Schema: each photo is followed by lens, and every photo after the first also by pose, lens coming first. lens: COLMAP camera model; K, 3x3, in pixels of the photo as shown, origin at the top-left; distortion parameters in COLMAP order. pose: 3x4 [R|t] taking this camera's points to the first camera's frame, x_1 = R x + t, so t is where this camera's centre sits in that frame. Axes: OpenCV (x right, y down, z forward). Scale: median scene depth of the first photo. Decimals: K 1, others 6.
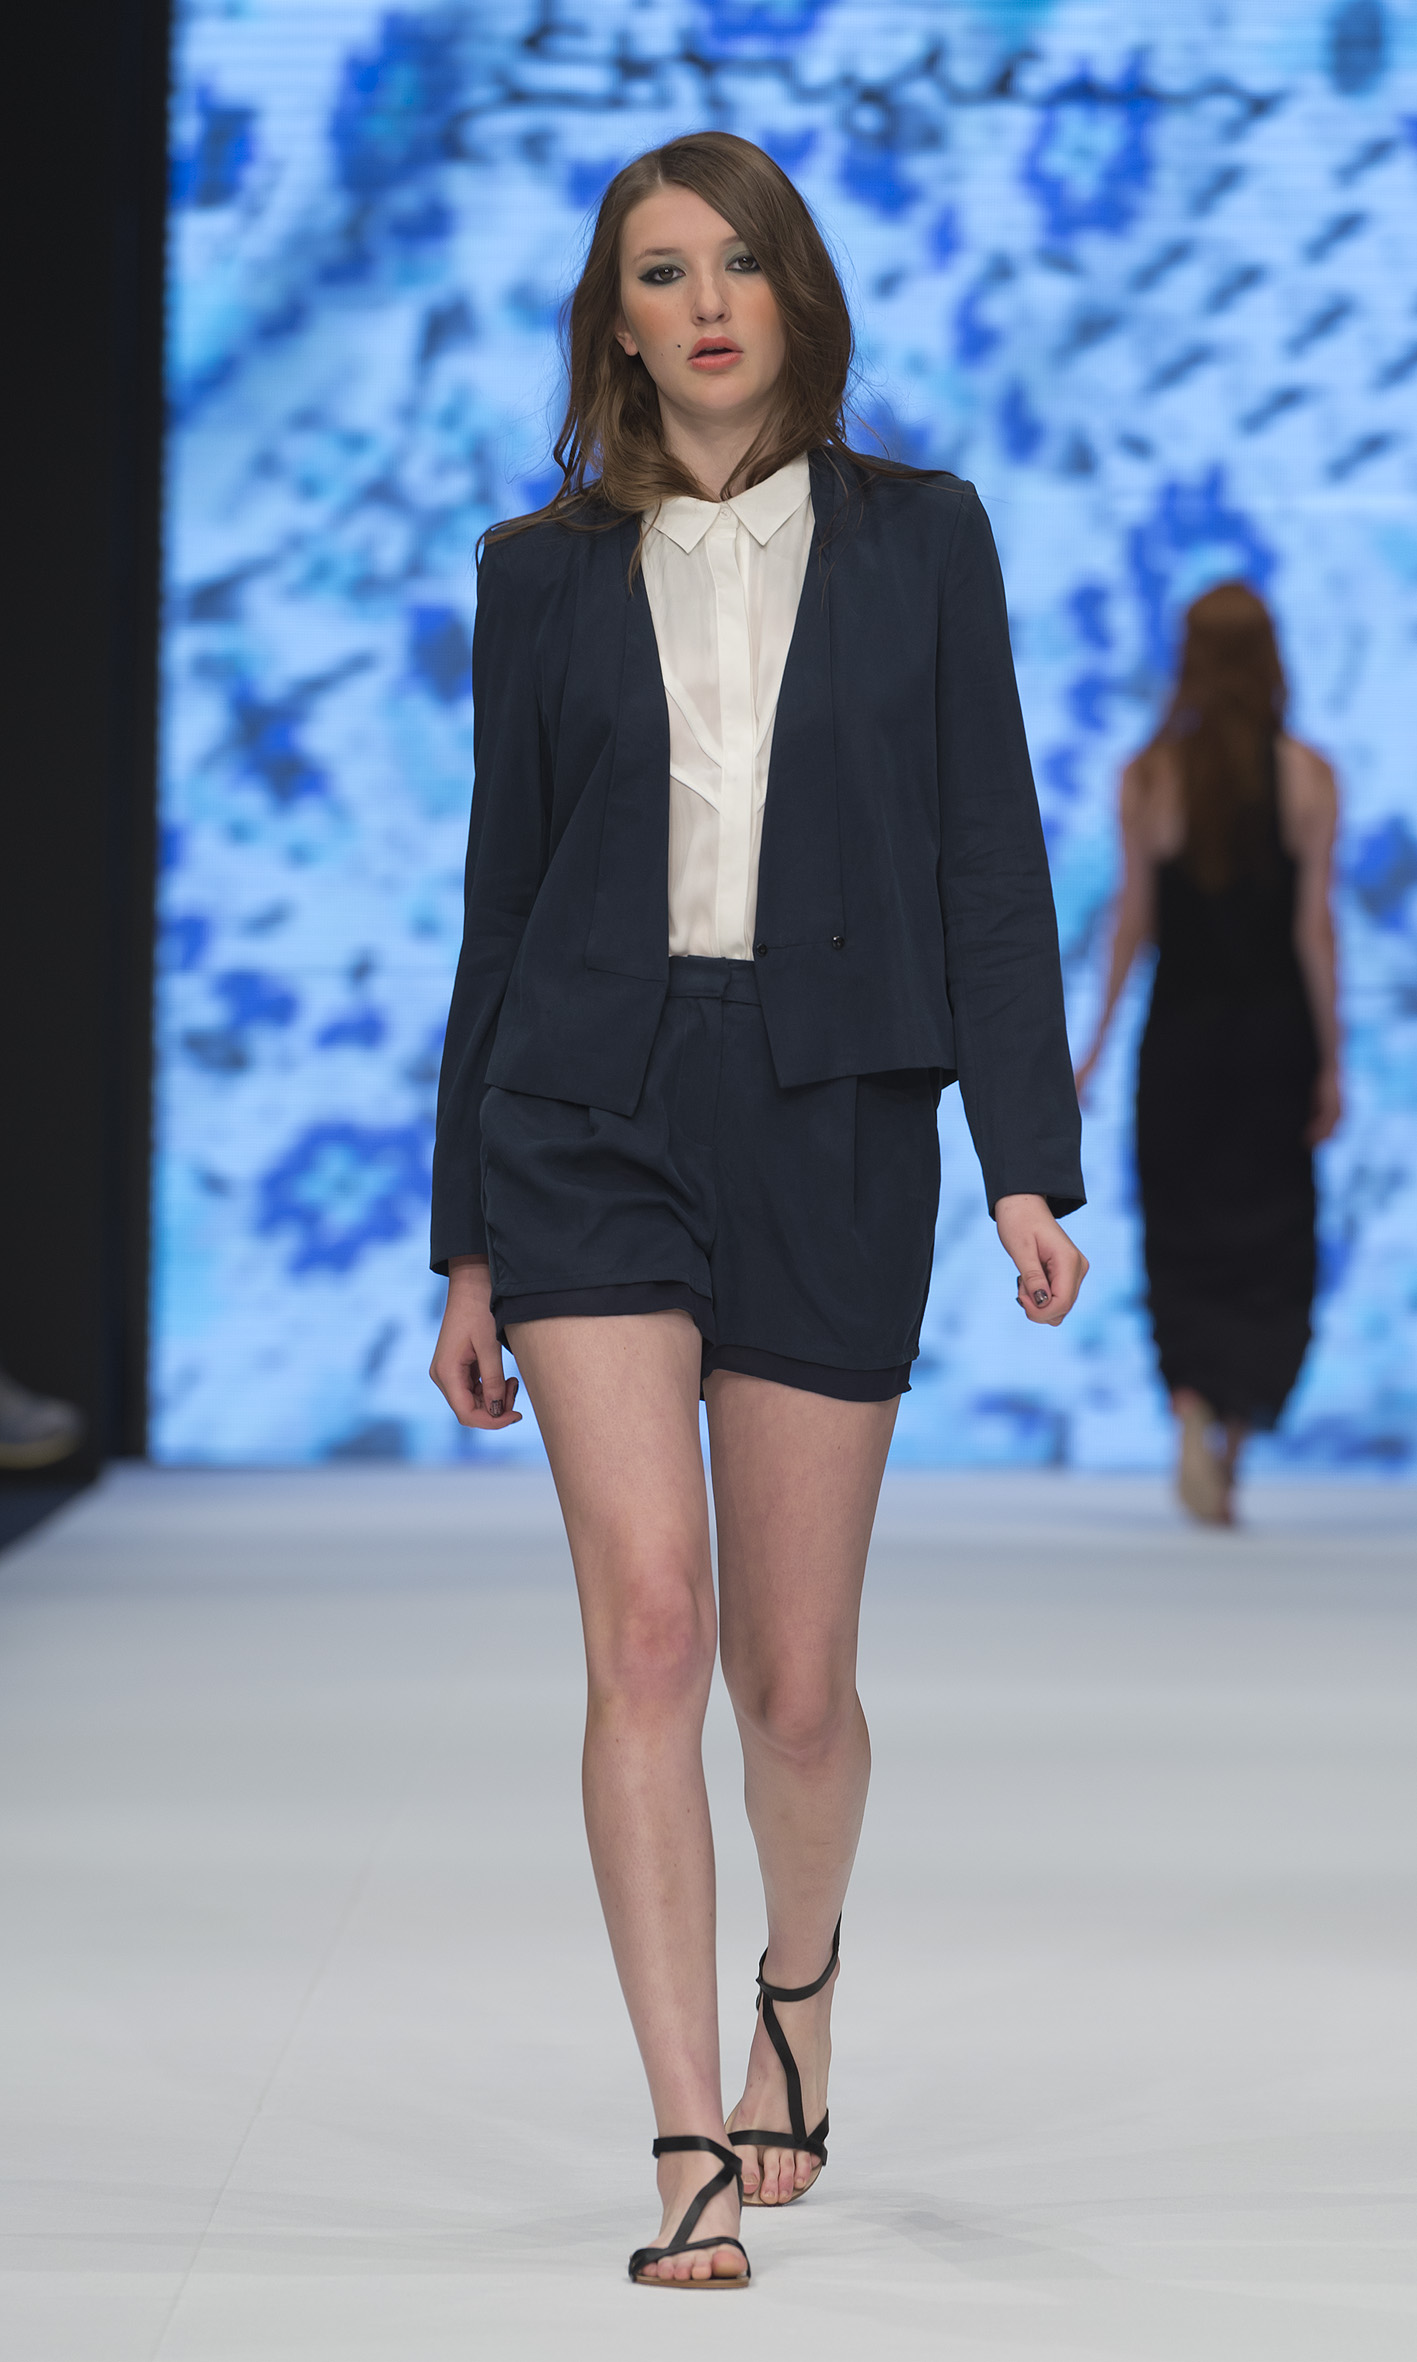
lens RADIAL K [[13646.6, 0, 712.6], [0, 13646.6, 1180.8], [0, 0, 1]] dist [-0.349714, 0.000000]
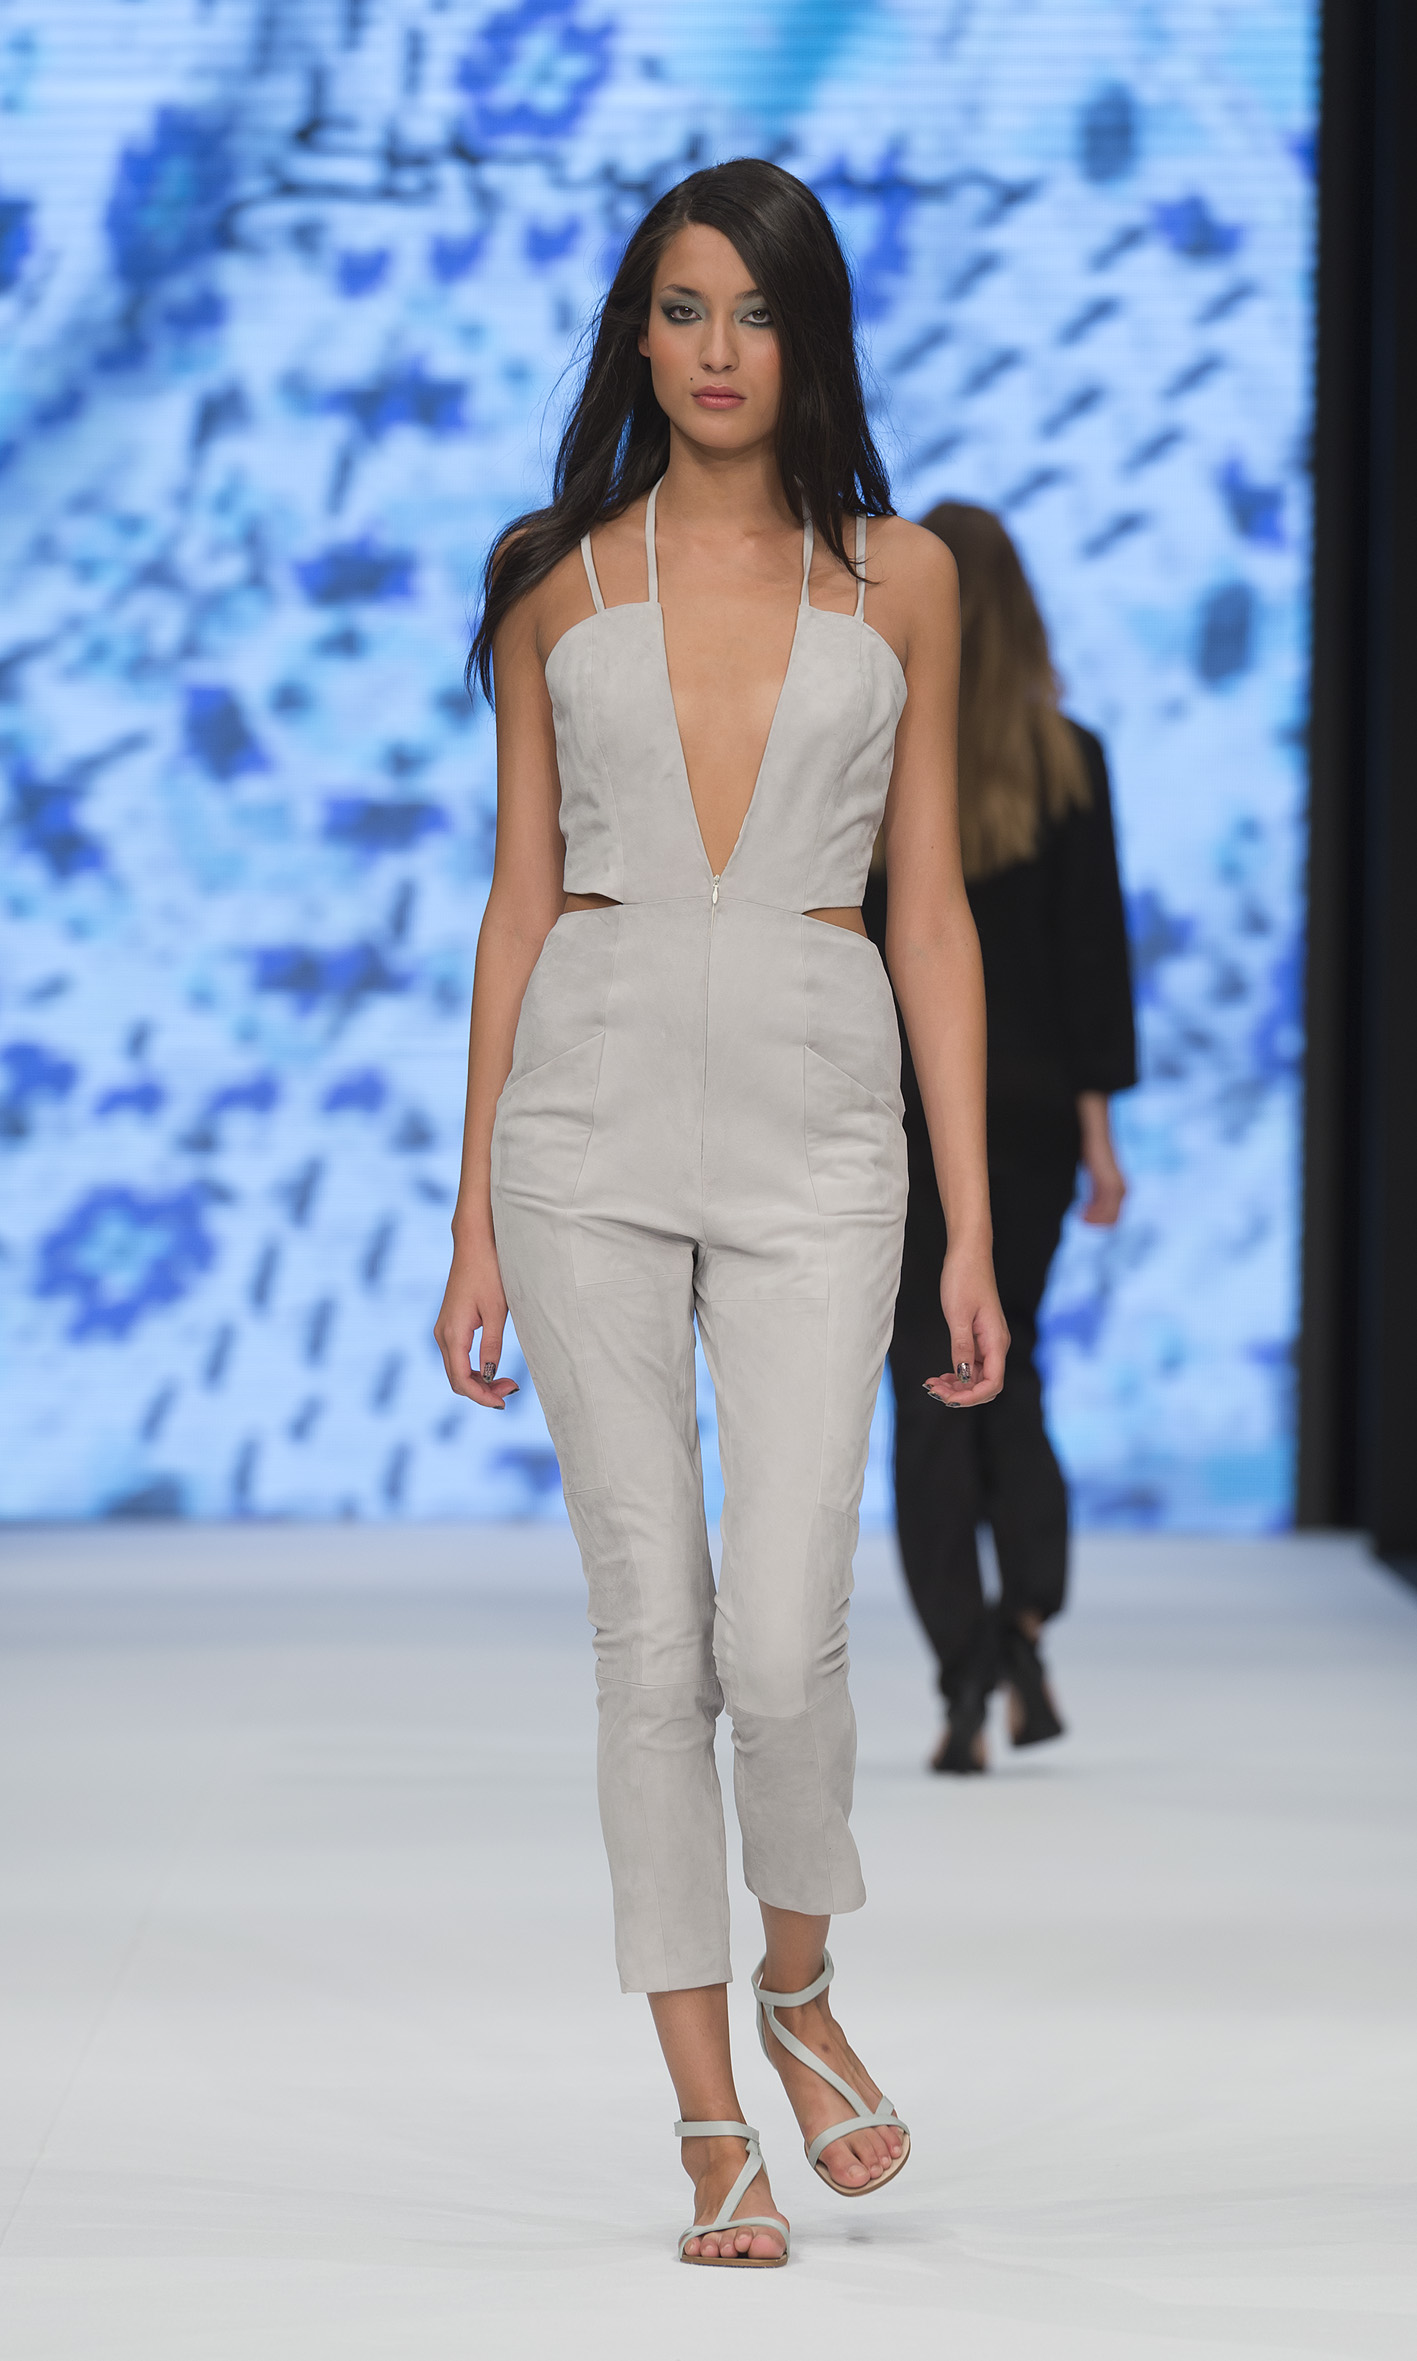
lens RADIAL K [[13640.8, 0, 698.2], [0, 13640.8, 1197.8], [0, 0, 1]] dist [-0.349714, 0.000000]
pose [[0.999873, -0.002467, 0.015736, 0.000166], [0.002528, 0.999989, -0.003911, 0.000486], [-0.015726, 0.003950, 0.999869, -0.024952]]
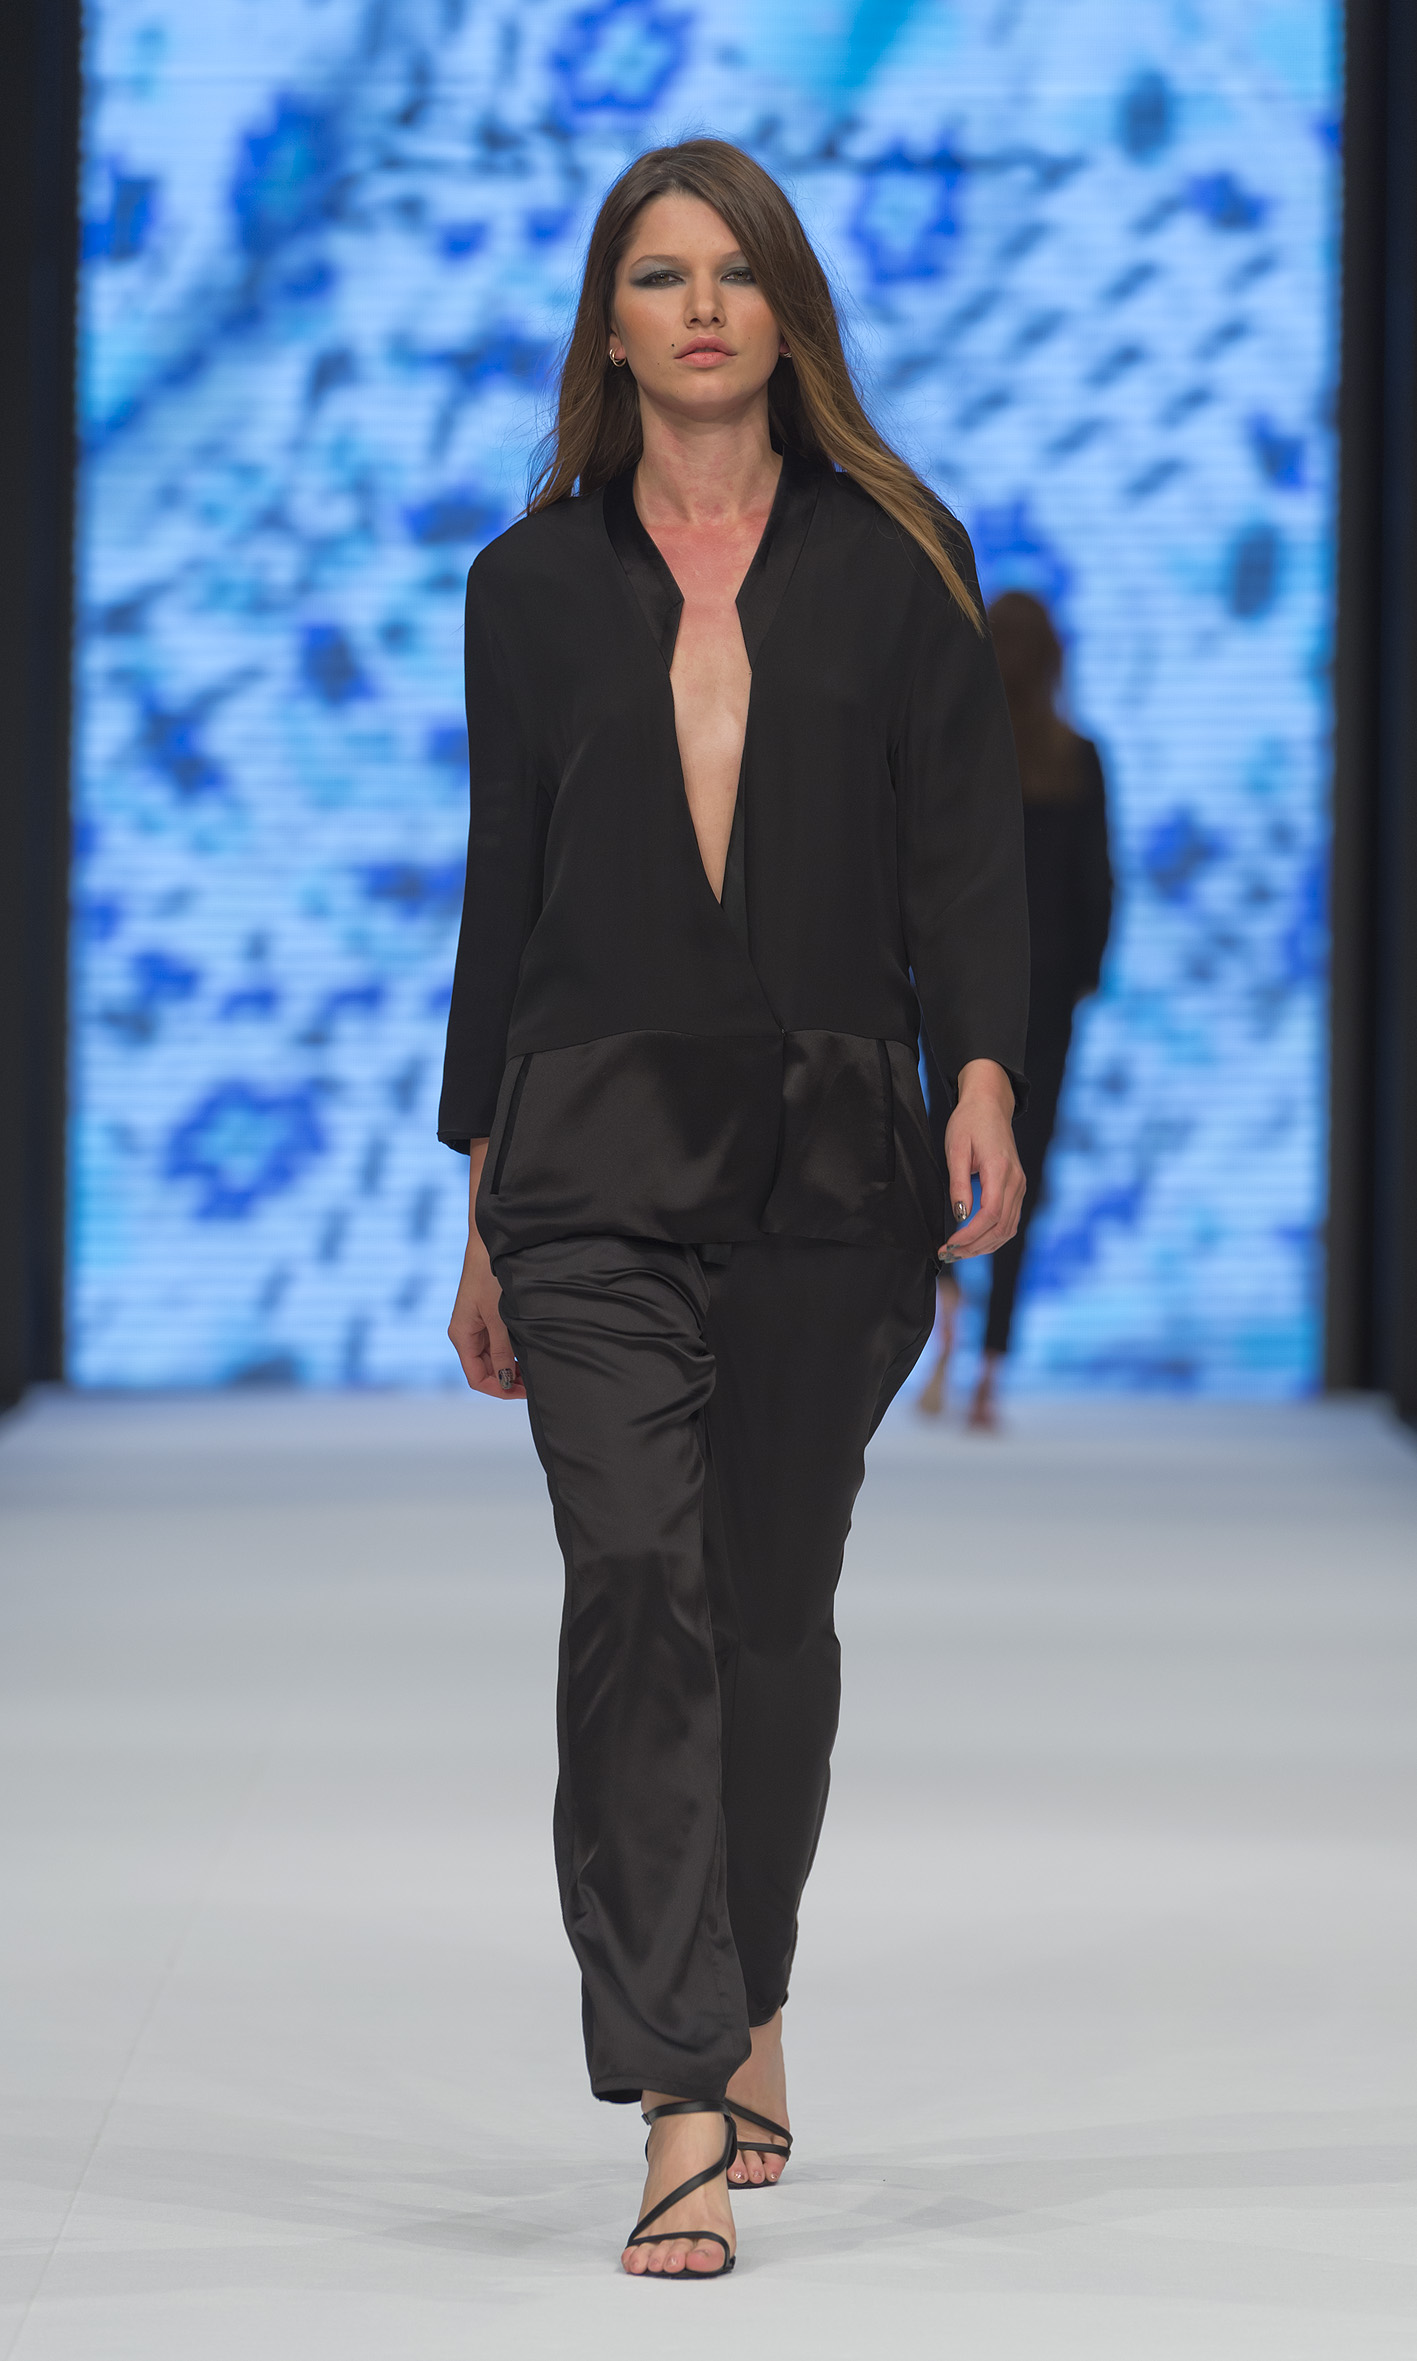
lens RADIAL K [[13640.8, 0, 723.2], [0, 13640.8, 1194.3], [0, 0, 1]] dist [-0.349714, 0.000000]
pose [[0.999960, -0.003923, 0.008033, 0.003358], [0.003906, 0.999990, 0.002096, 0.002583], [-0.008041, -0.002065, 0.999966, -0.117443]]
